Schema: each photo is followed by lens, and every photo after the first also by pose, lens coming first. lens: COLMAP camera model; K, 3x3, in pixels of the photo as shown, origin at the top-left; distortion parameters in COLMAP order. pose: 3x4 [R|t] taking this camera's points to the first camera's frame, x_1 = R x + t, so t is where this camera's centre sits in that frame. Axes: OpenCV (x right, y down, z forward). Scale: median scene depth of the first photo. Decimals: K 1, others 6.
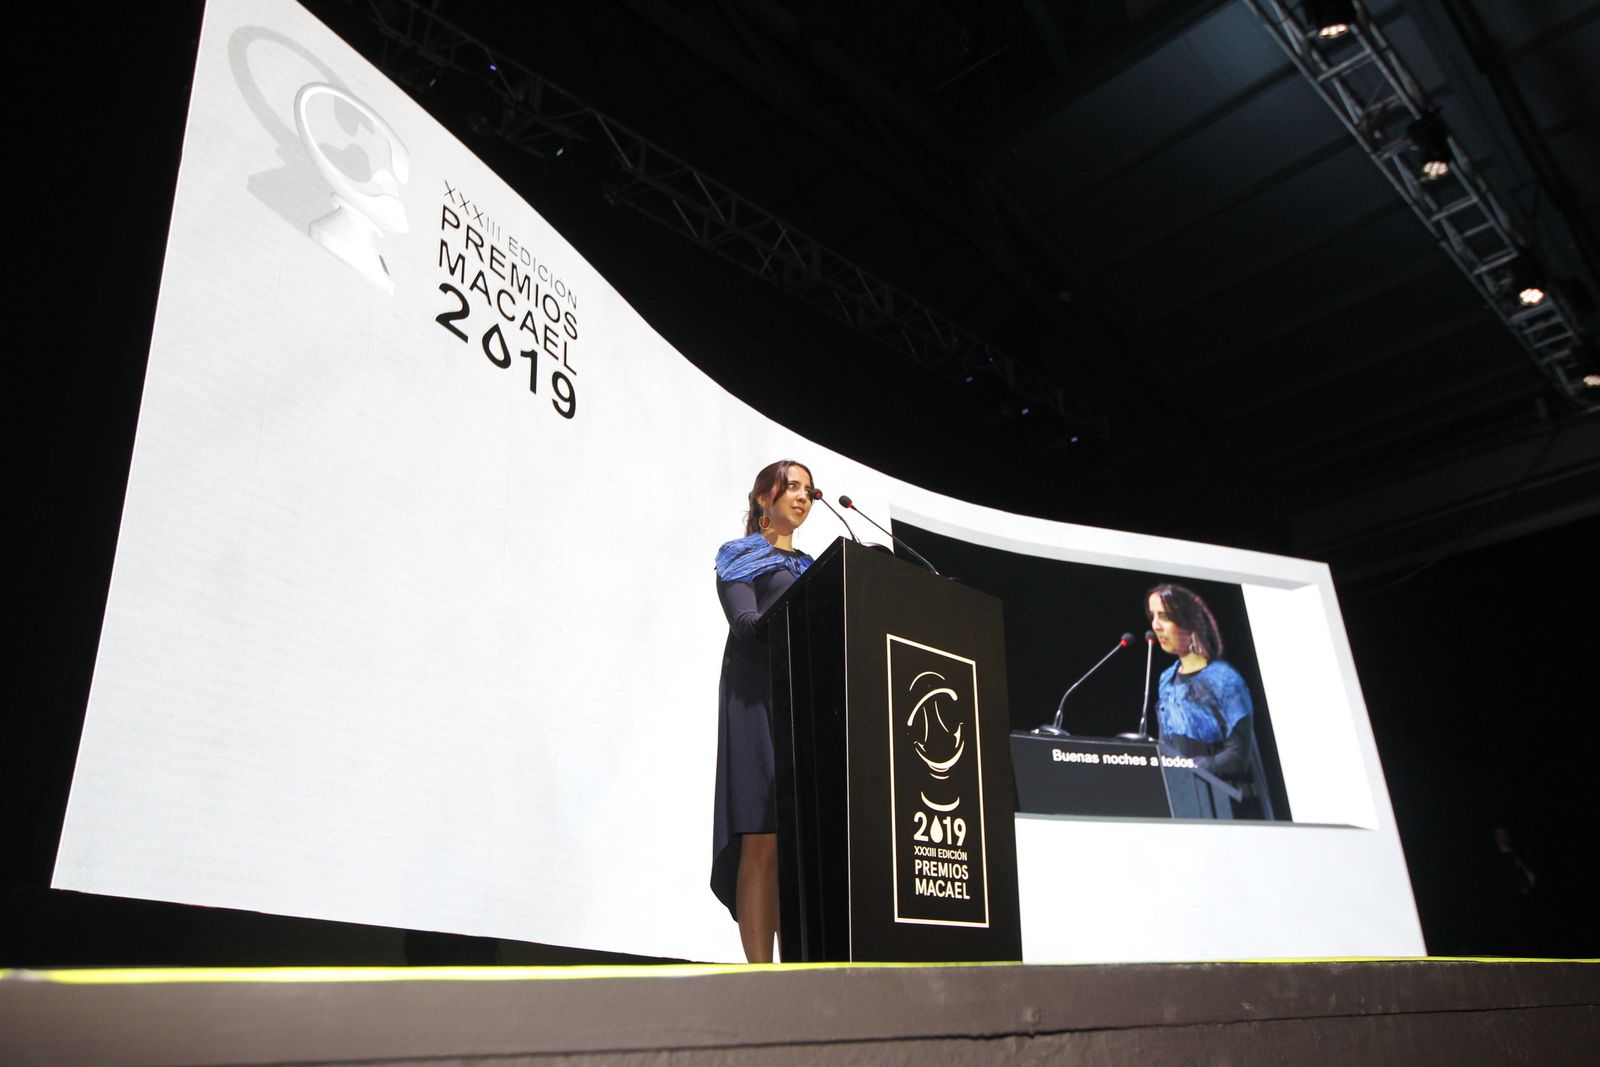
lens RADIAL K [[1211.3, 0, 802.2], [0, 1211.3, 536.6], [0, 0, 1]] dist [-0.049904, 0.052699]
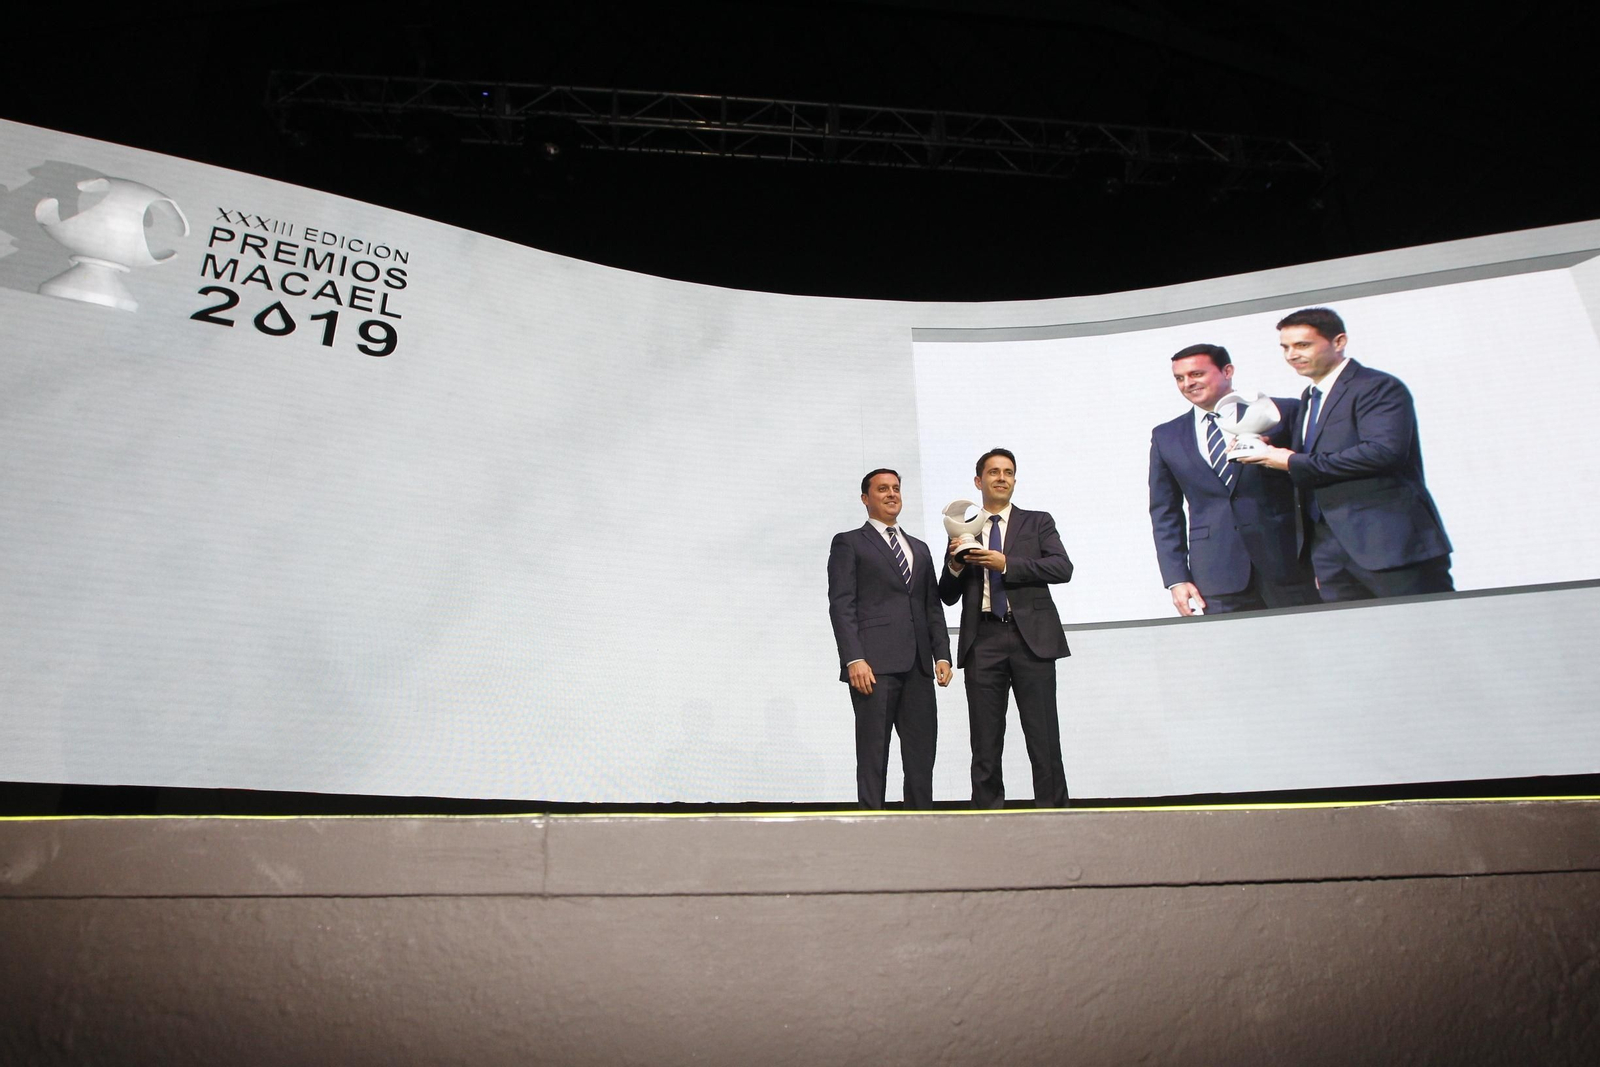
lens RADIAL K [[947.3, 0, 800.8], [0, 947.3, 538.7], [0, 0, 1]] dist [-0.058718, 0.027096]
pose [[0.773635, -0.187822, -0.605154, 0.702706], [0.235314, 0.971919, -0.000828, 0.189195], [0.588316, -0.141760, 0.796108, 0.528514]]
